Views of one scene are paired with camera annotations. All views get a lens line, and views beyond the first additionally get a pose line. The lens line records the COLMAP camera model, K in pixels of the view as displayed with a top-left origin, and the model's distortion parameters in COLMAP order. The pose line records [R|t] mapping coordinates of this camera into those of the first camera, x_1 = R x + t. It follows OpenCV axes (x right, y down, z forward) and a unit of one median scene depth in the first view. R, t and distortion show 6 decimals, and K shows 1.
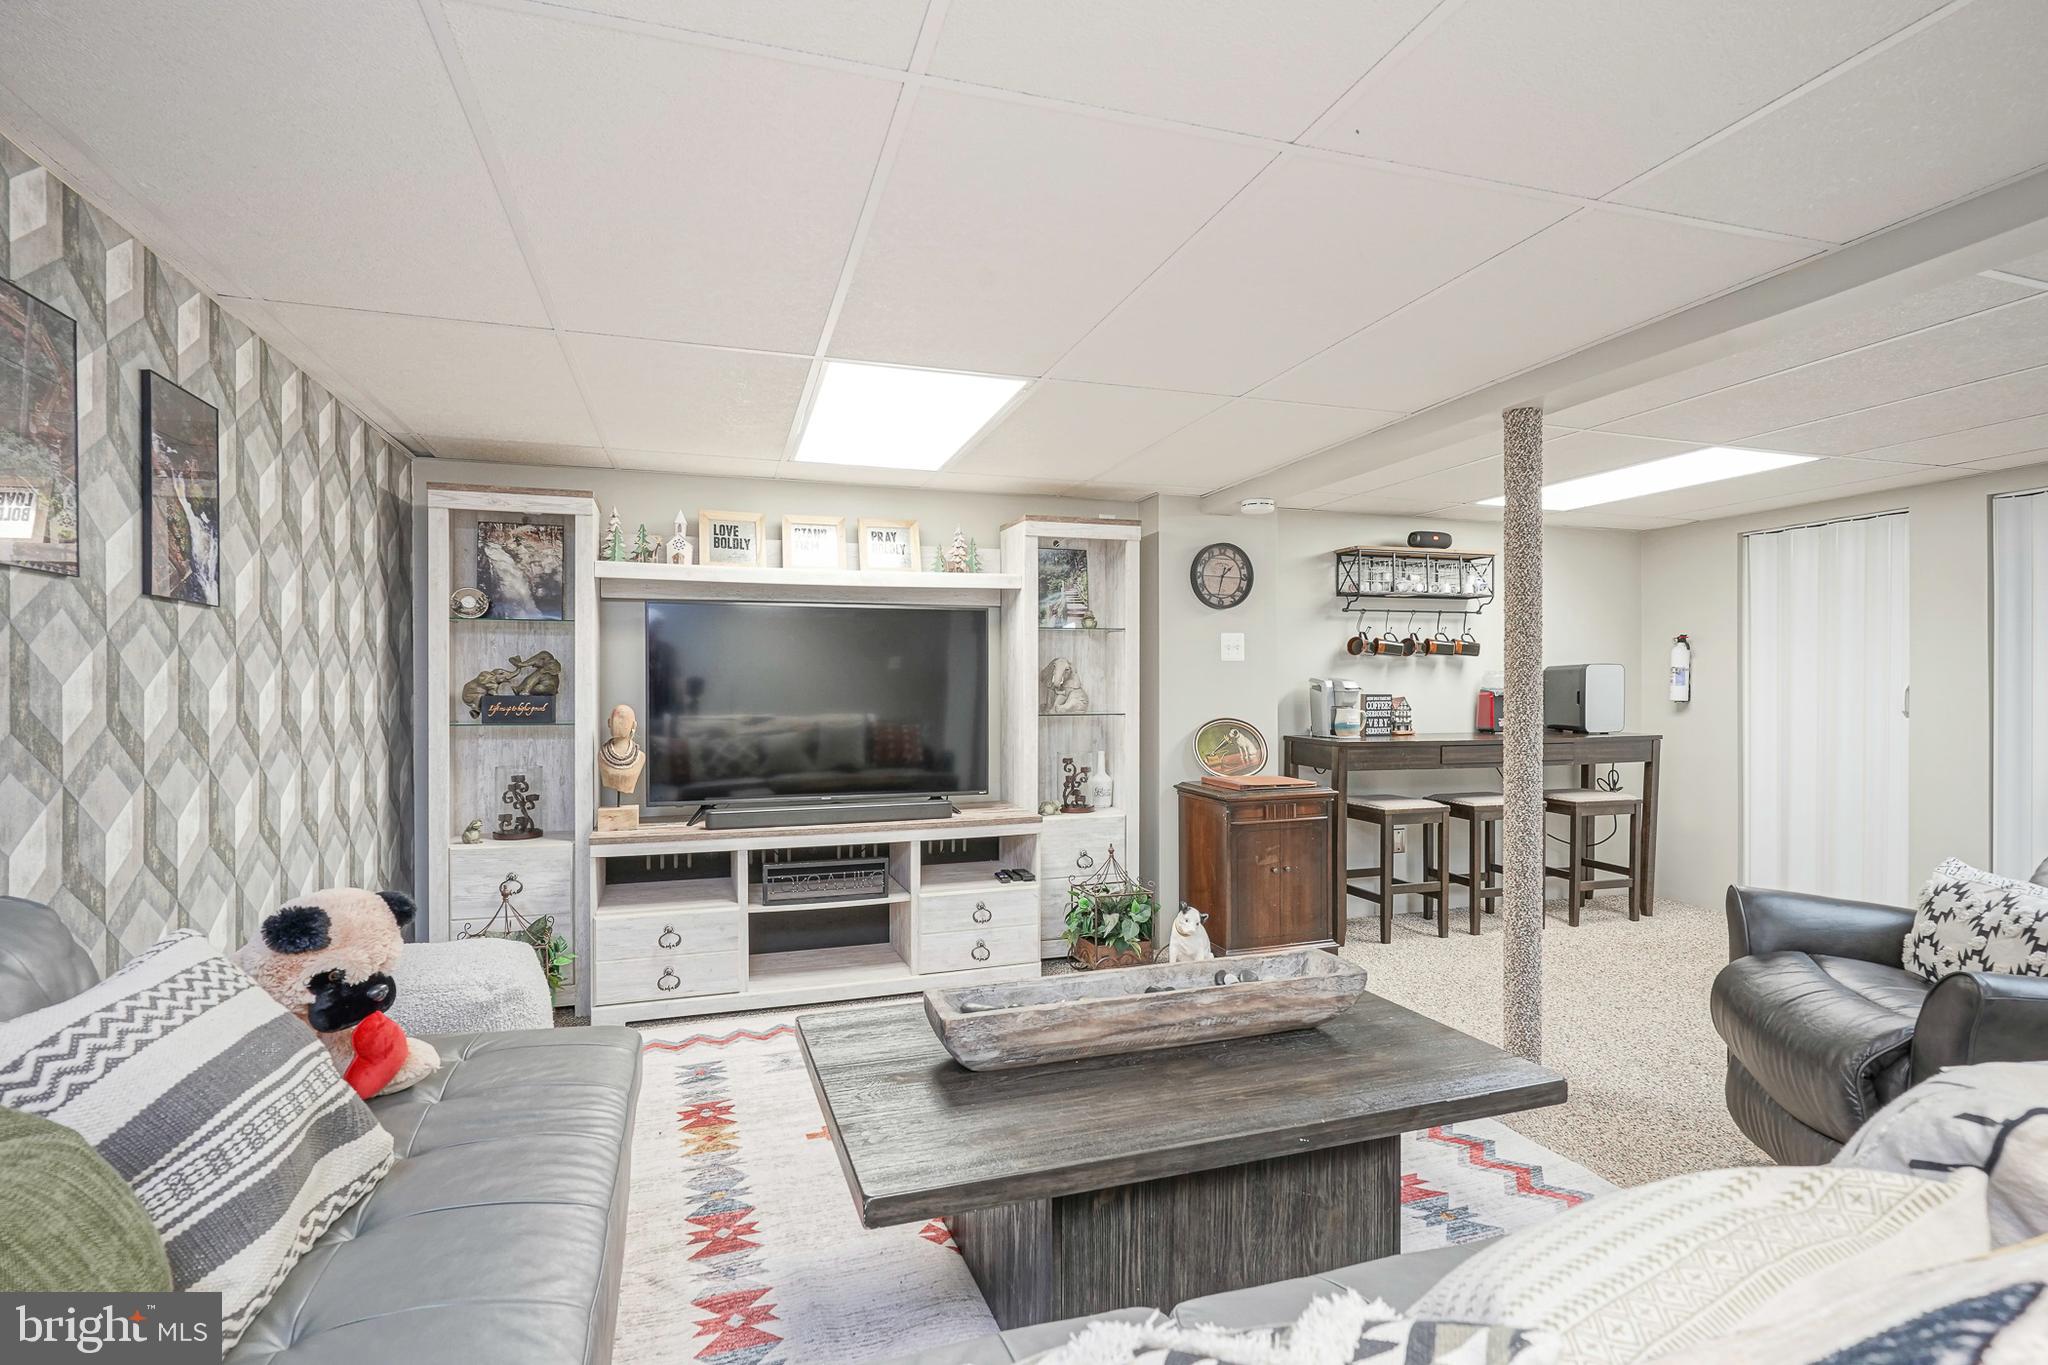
lens RADIAL K [[994.2, 0, 1029.6], [0, 994.2, 700.3], [0, 0, 1]] dist [-0.005974, 0.004673]
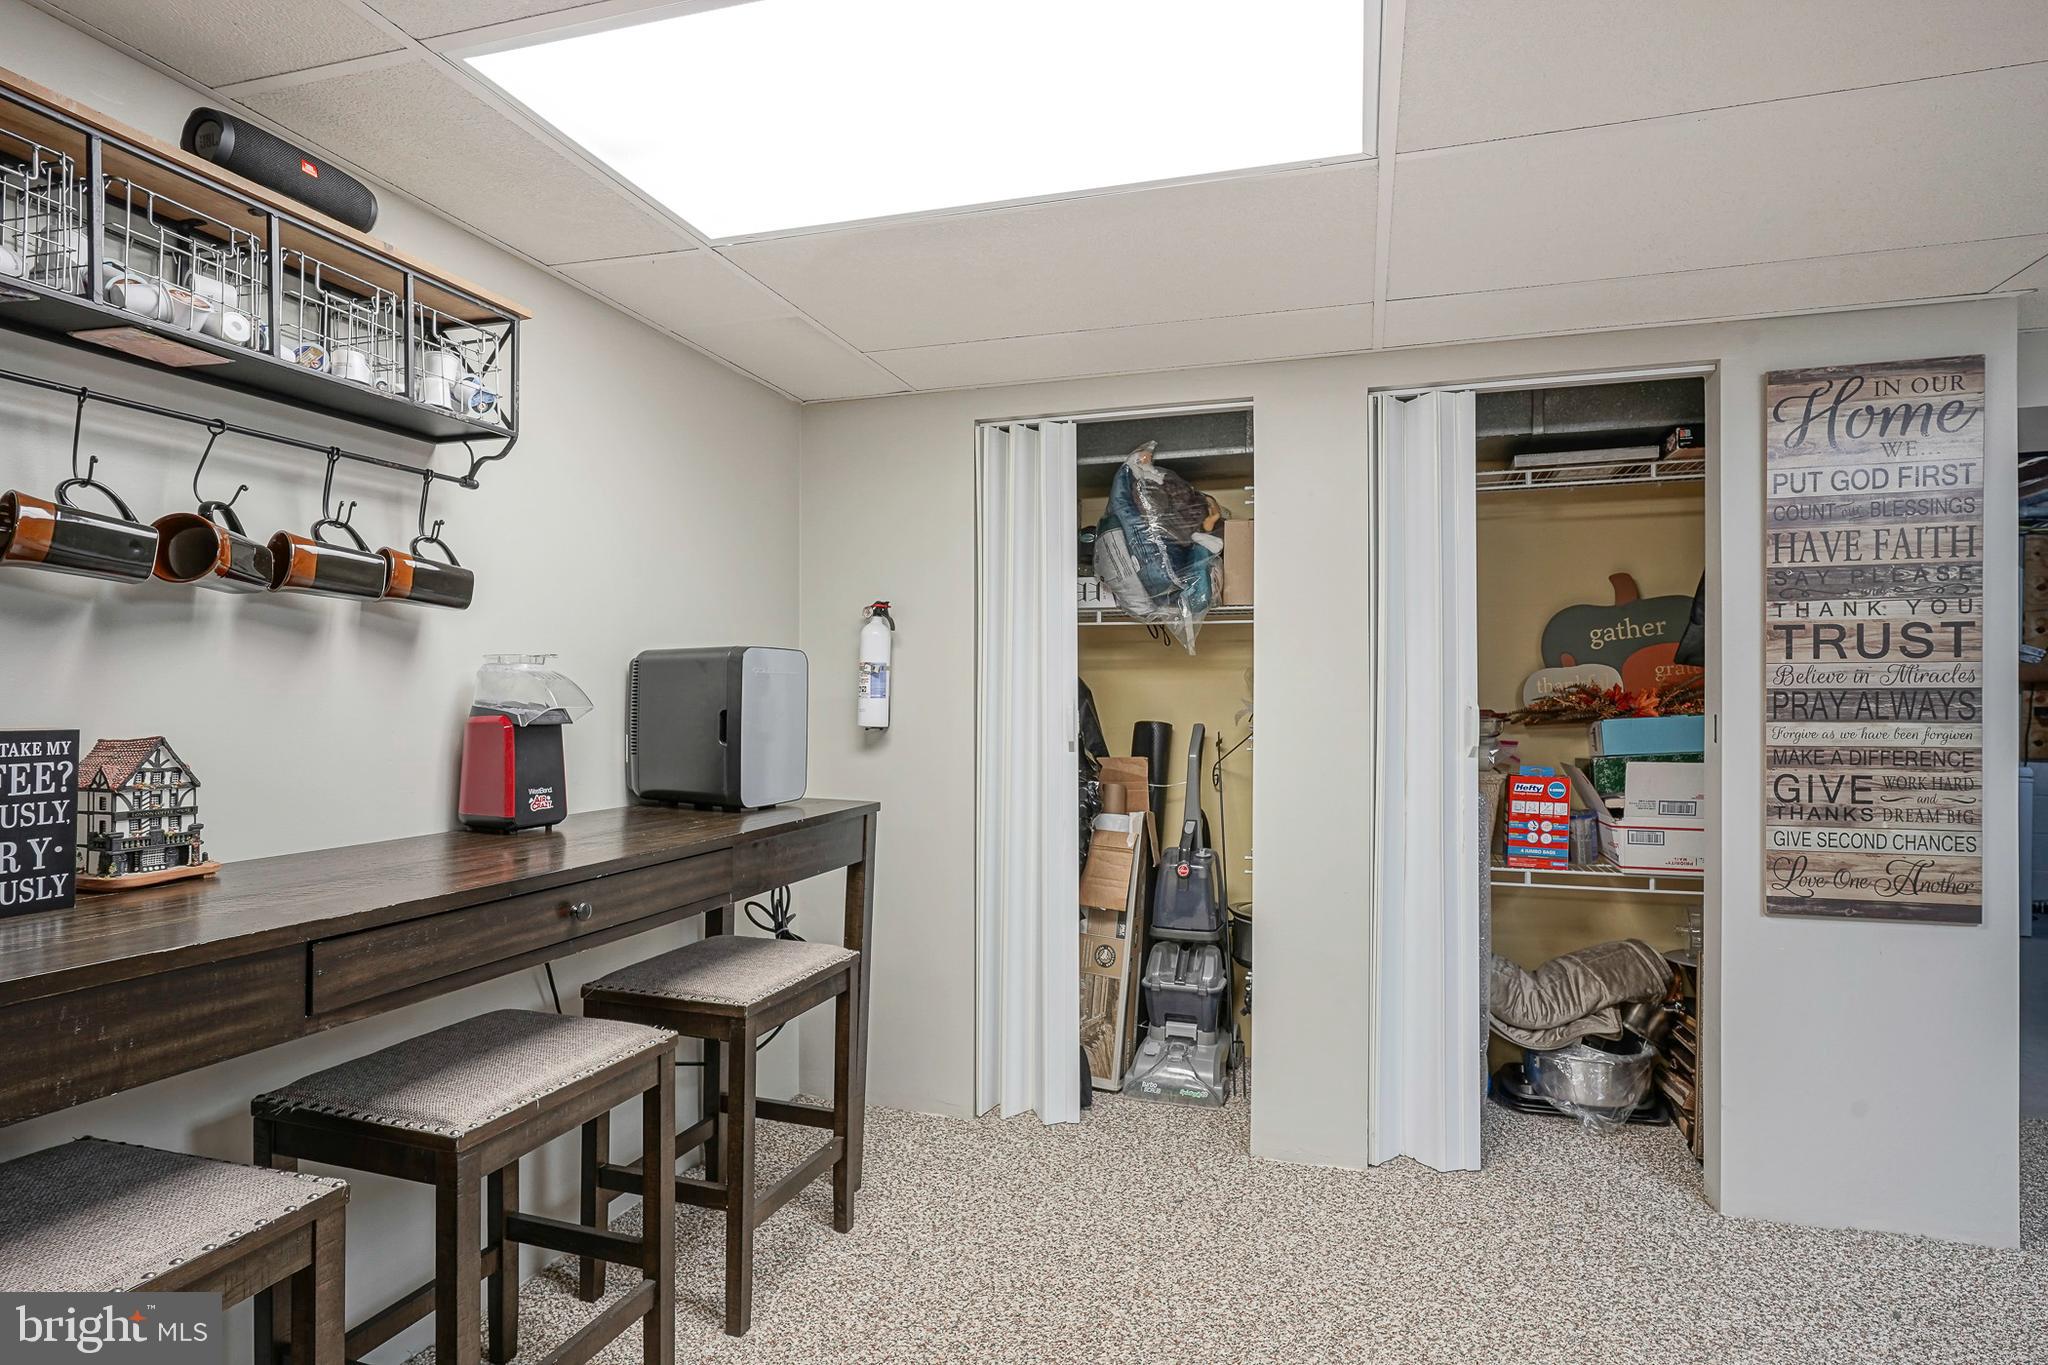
lens RADIAL K [[994.2, 0, 1036.6], [0, 994.2, 700.0], [0, 0, 1]] dist [-0.005974, 0.004673]
pose [[0.586258, 0.004589, 0.810112, 0.296833], [-0.004485, 0.999987, -0.002419, -0.013947], [-0.810112, -0.002215, 0.586270, 0.655675]]
